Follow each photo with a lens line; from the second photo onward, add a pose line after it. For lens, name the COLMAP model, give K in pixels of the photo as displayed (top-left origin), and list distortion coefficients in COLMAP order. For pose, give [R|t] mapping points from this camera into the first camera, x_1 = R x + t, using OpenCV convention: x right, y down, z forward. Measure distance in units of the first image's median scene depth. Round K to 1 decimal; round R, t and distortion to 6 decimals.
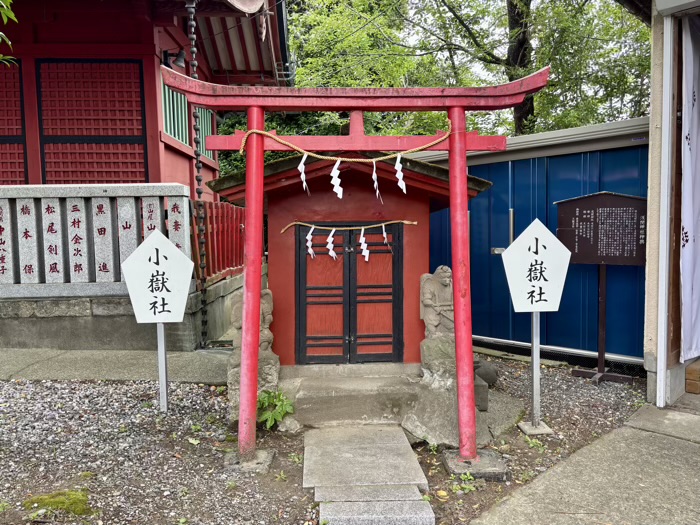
lens RADIAL K [[533.1, 0, 350.5], [0, 533.1, 263.7], [0, 0, 1]] dist [0.045833, -0.017969]
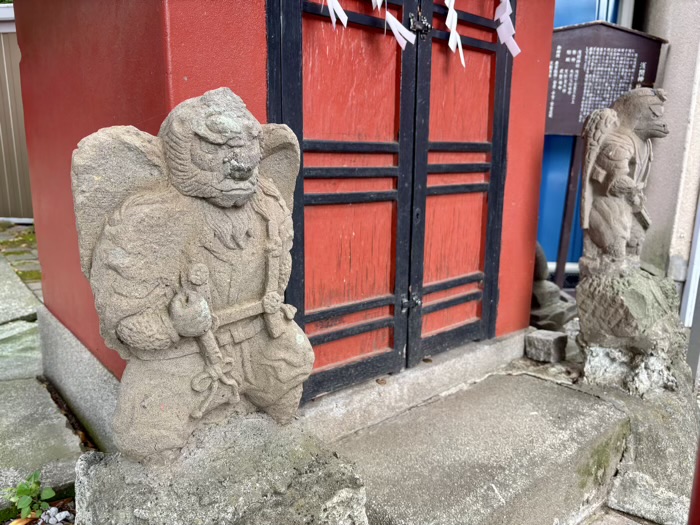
lens RADIAL K [[533.1, 0, 351.1], [0, 533.1, 262.1], [0, 0, 1]] dist [0.045833, -0.017969]
pose [[0.776582, -0.104033, 0.621368, -0.243030], [0.009839, 0.988155, 0.153146, 0.062563], [-0.629939, -0.112817, 0.768407, 0.758775]]
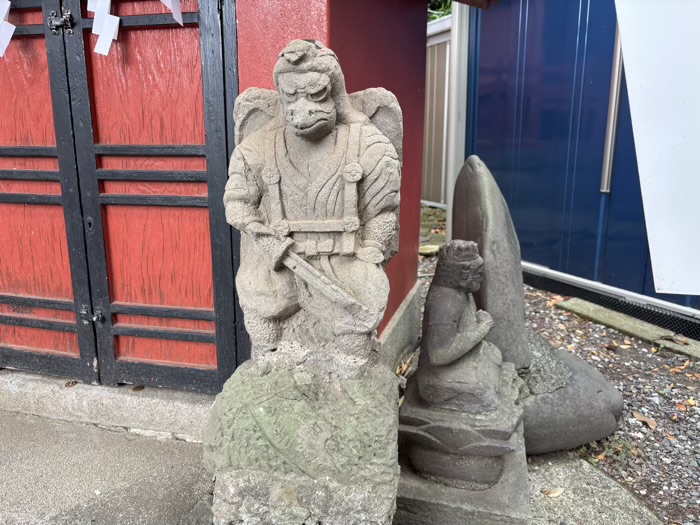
lens RADIAL K [[533.1, 0, 371.5], [0, 533.1, 263.2], [0, 0, 1]] dist [0.045833, -0.017969]
pose [[0.958115, 0.078050, -0.275544, 0.245932], [-0.026966, 0.982458, 0.184526, 0.045111], [0.285113, -0.169367, 0.943412, 0.740705]]
